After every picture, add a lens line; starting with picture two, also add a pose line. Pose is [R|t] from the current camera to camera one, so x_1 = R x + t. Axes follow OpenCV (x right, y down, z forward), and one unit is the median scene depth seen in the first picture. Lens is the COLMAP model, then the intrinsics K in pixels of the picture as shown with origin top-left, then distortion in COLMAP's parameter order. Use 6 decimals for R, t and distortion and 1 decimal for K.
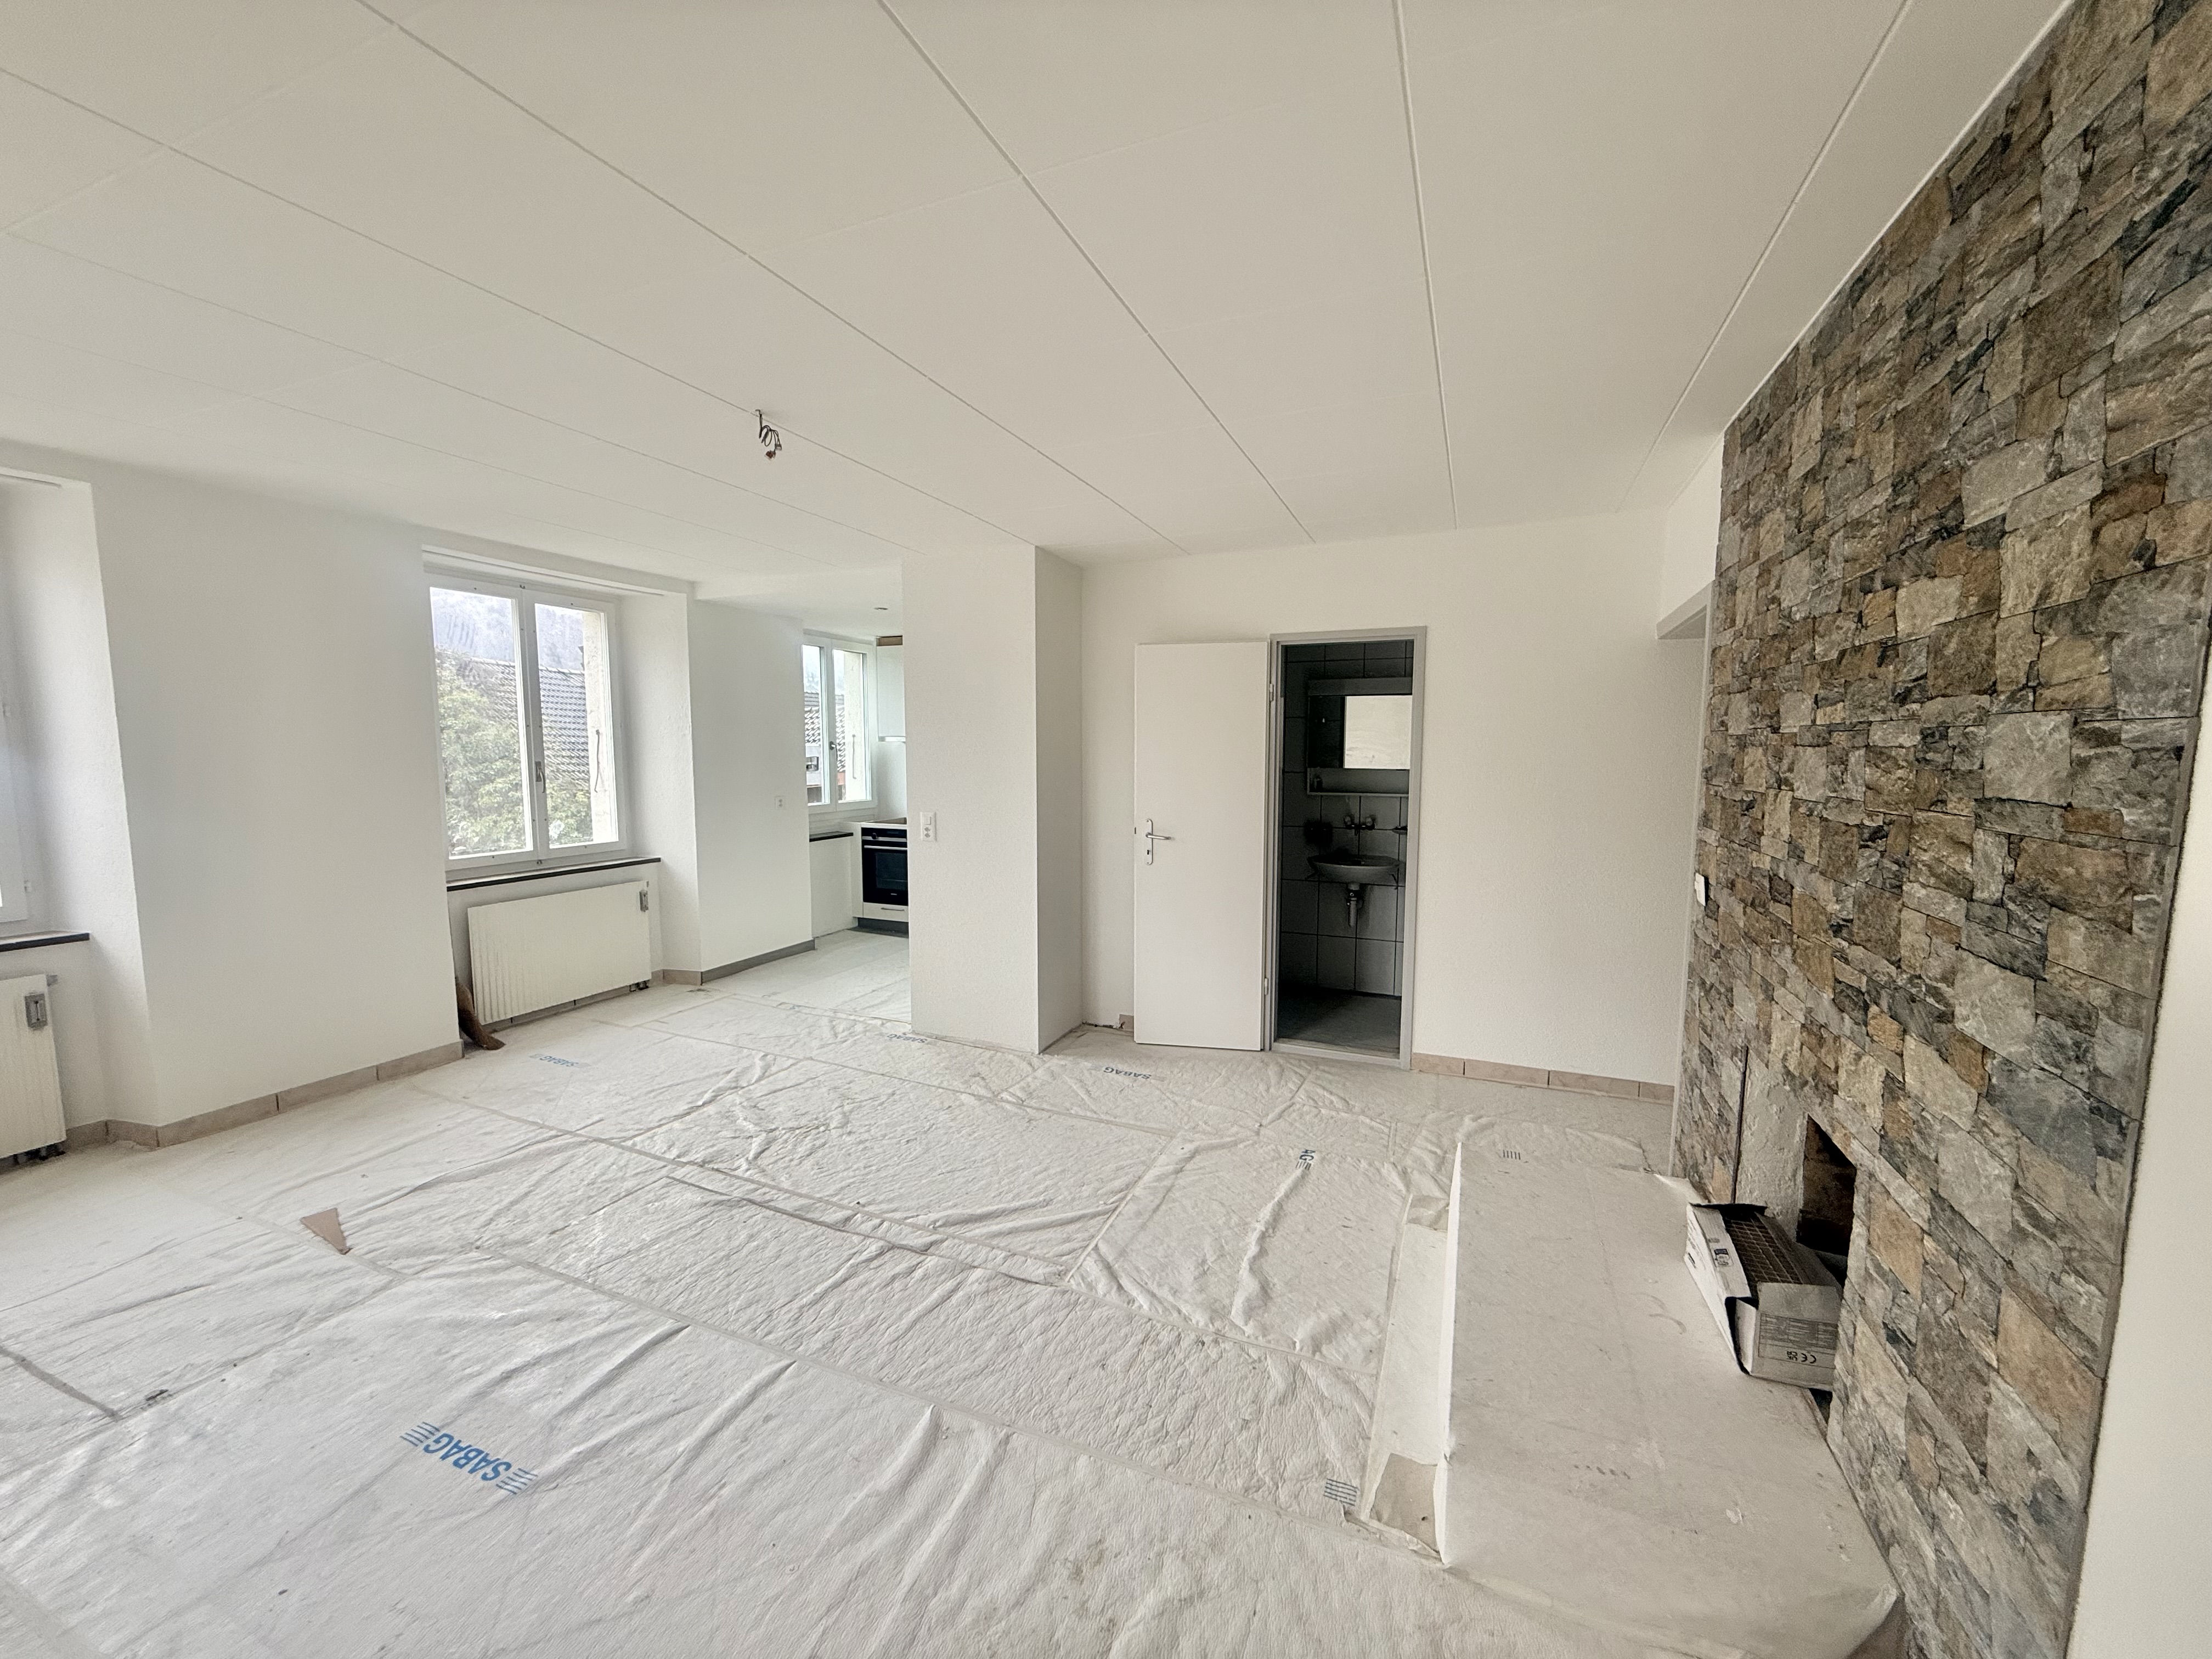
lens RADIAL K [[879.1, 0, 1104.7], [0, 879.1, 832.8], [0, 0, 1]] dist [0.001255, -0.000853]
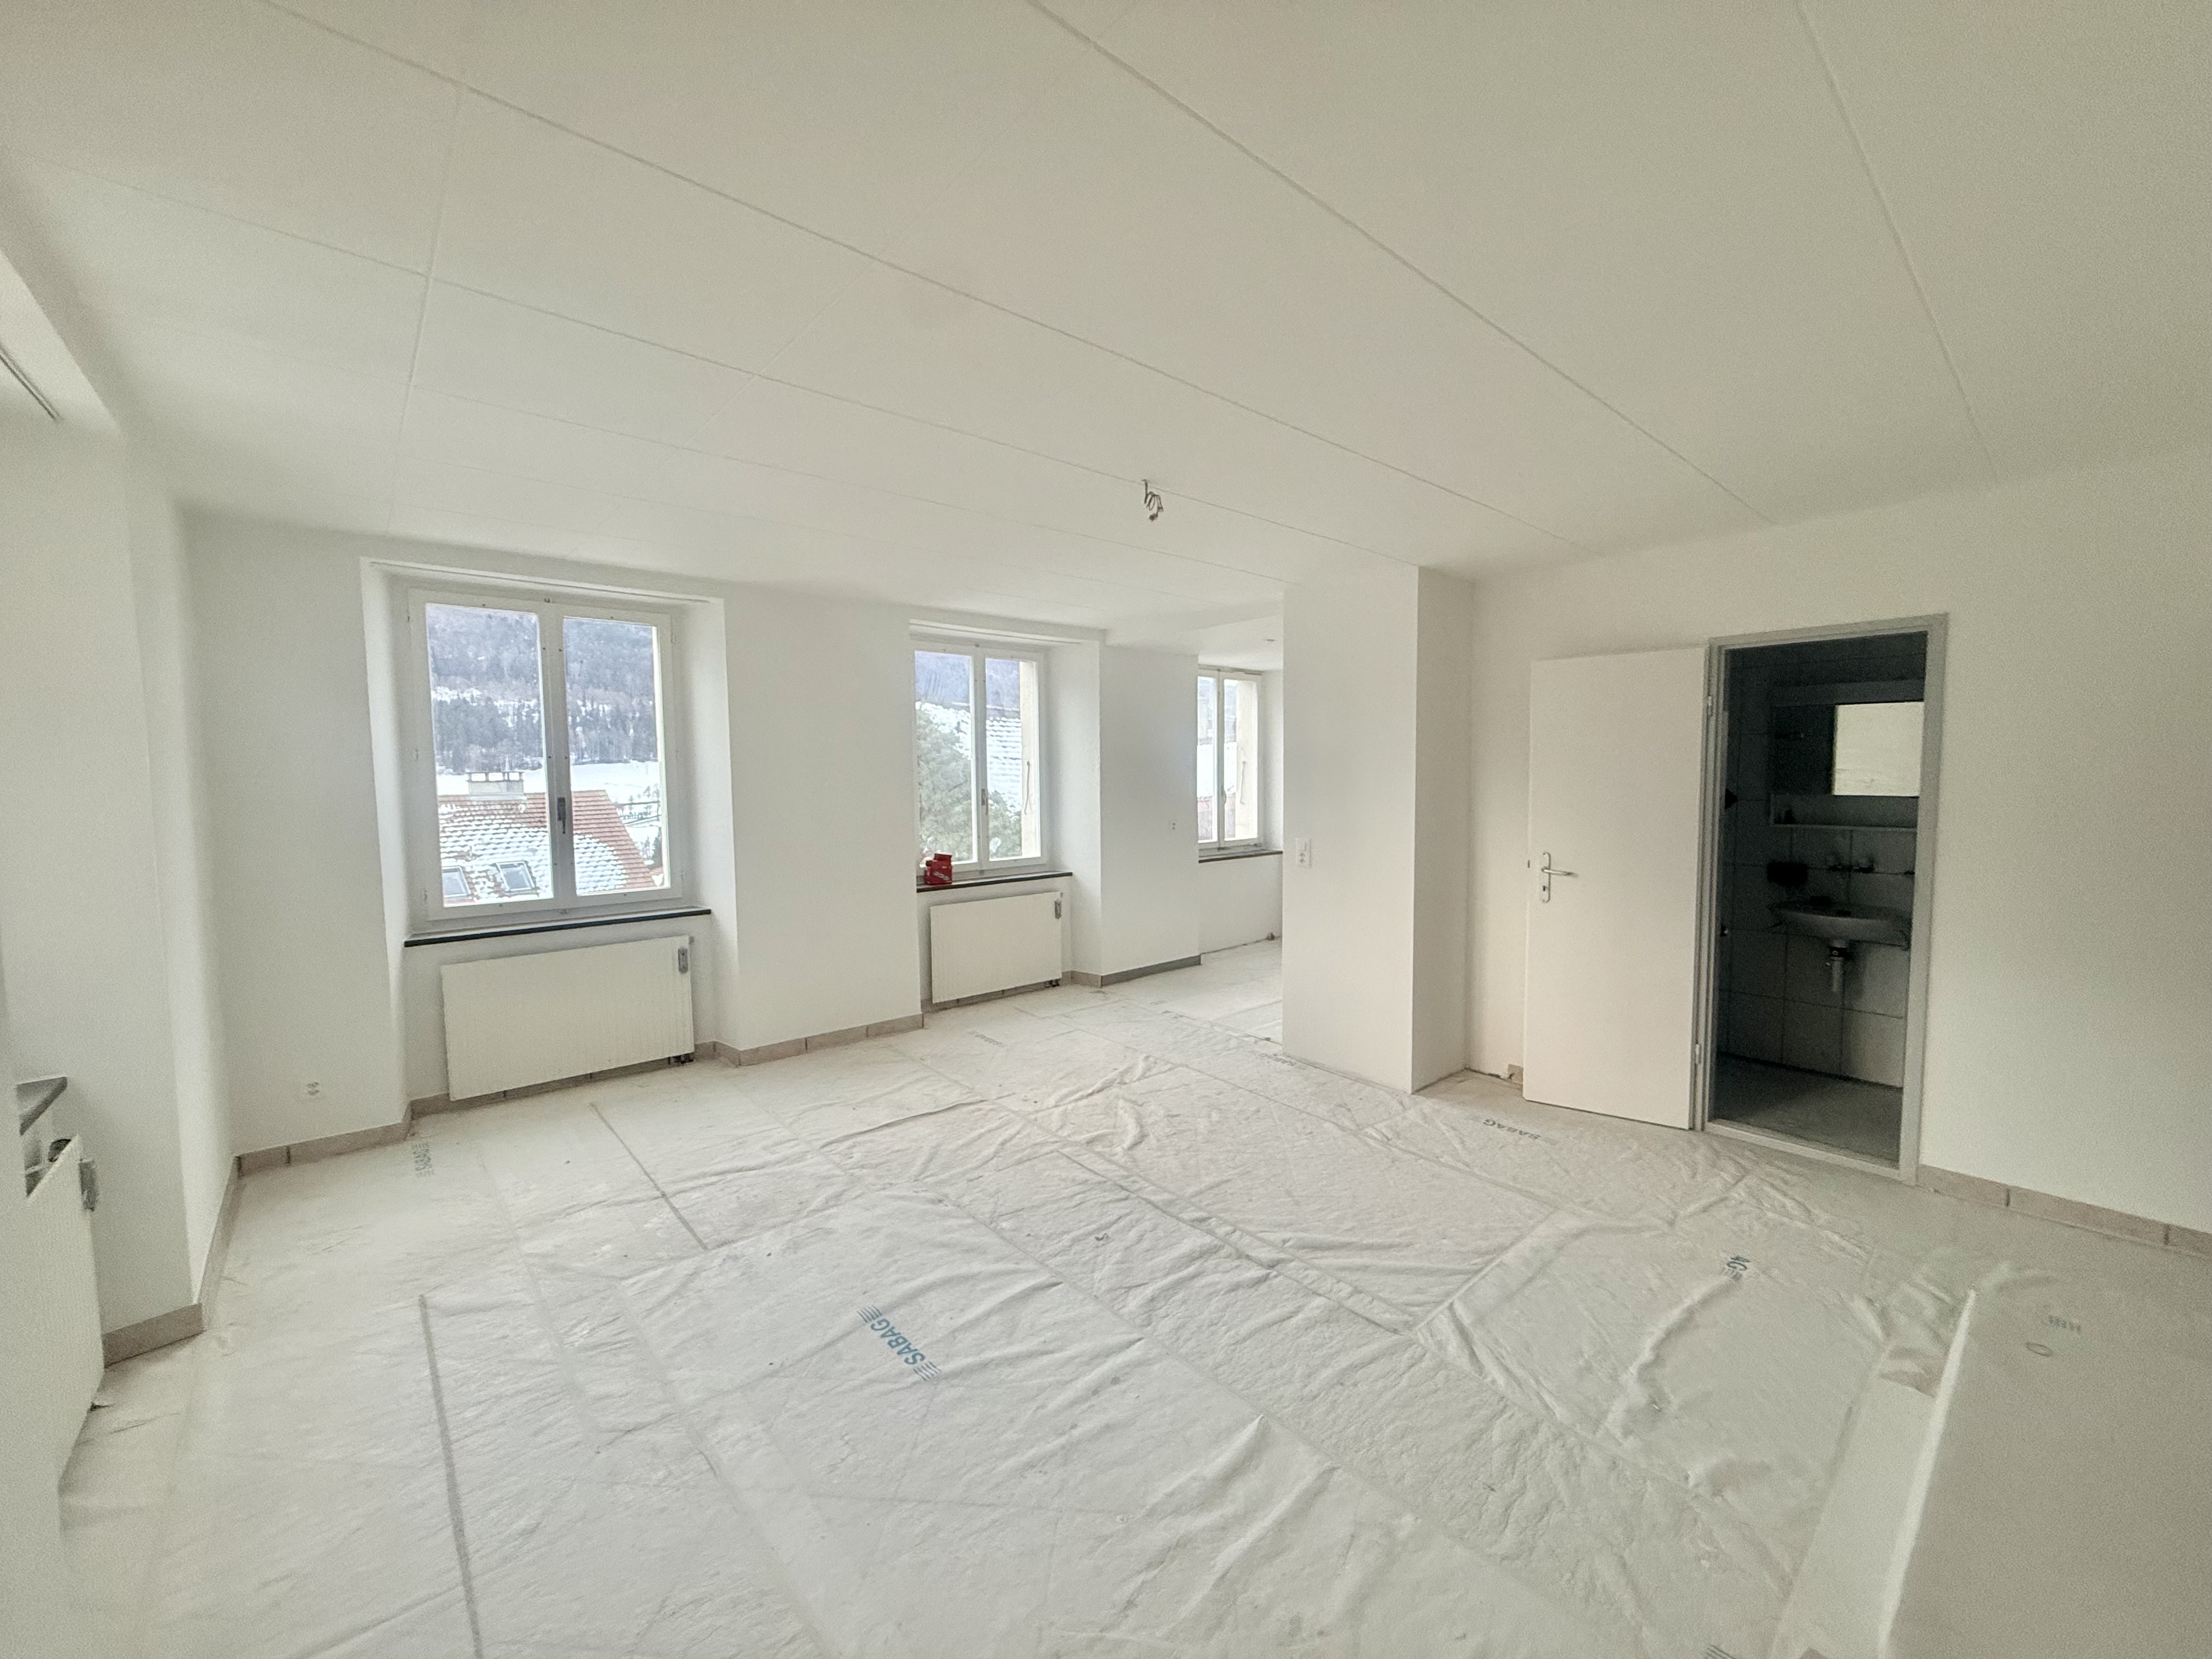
lens RADIAL K [[879.1, 0, 1104.7], [0, 879.1, 832.8], [0, 0, 1]] dist [0.001255, -0.000853]
pose [[0.900287, 0.020299, -0.434822, 0.039831], [-0.032146, 0.999285, -0.019906, -0.002324], [0.434107, 0.031899, 0.900296, -0.015854]]
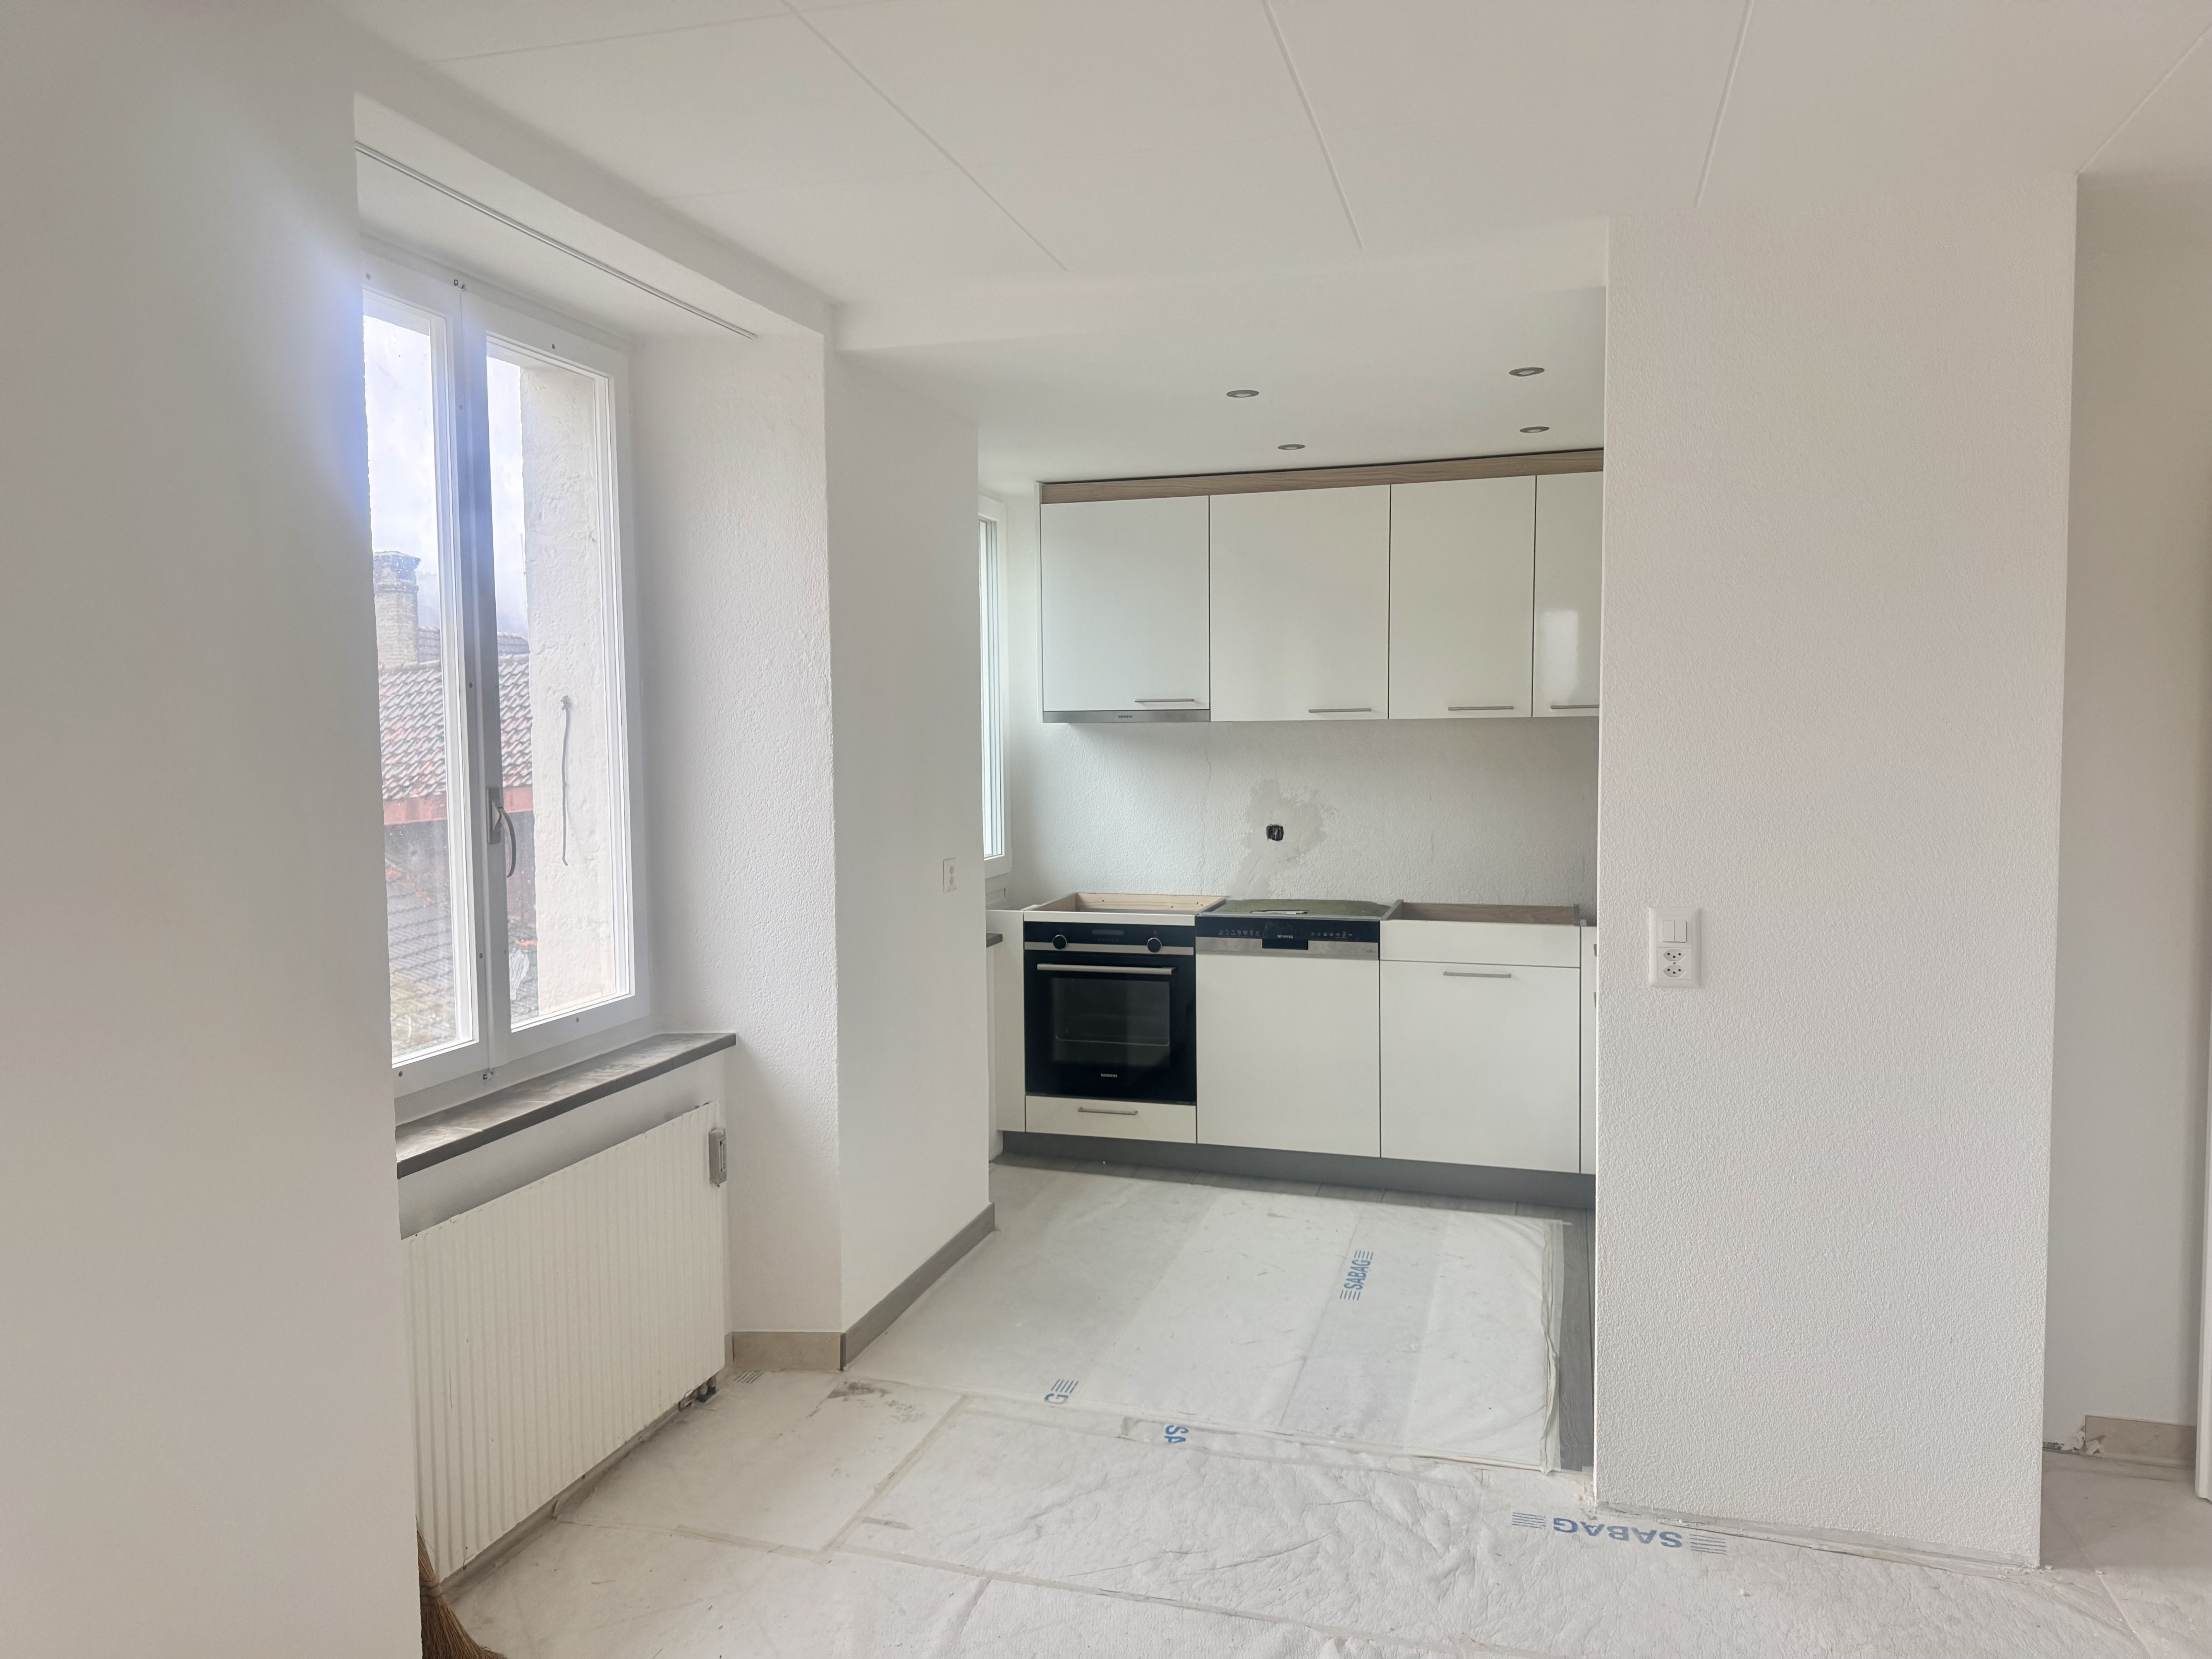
lens RADIAL K [[1551.3, 0, 1110.3], [0, 1551.3, 808.1], [0, 0, 1]] dist [0.084454, -0.102730]
pose [[0.990297, -0.017679, 0.137835, -0.627449], [0.023823, 0.998789, -0.043050, -0.051574], [-0.136907, 0.045916, 0.989519, 0.448847]]
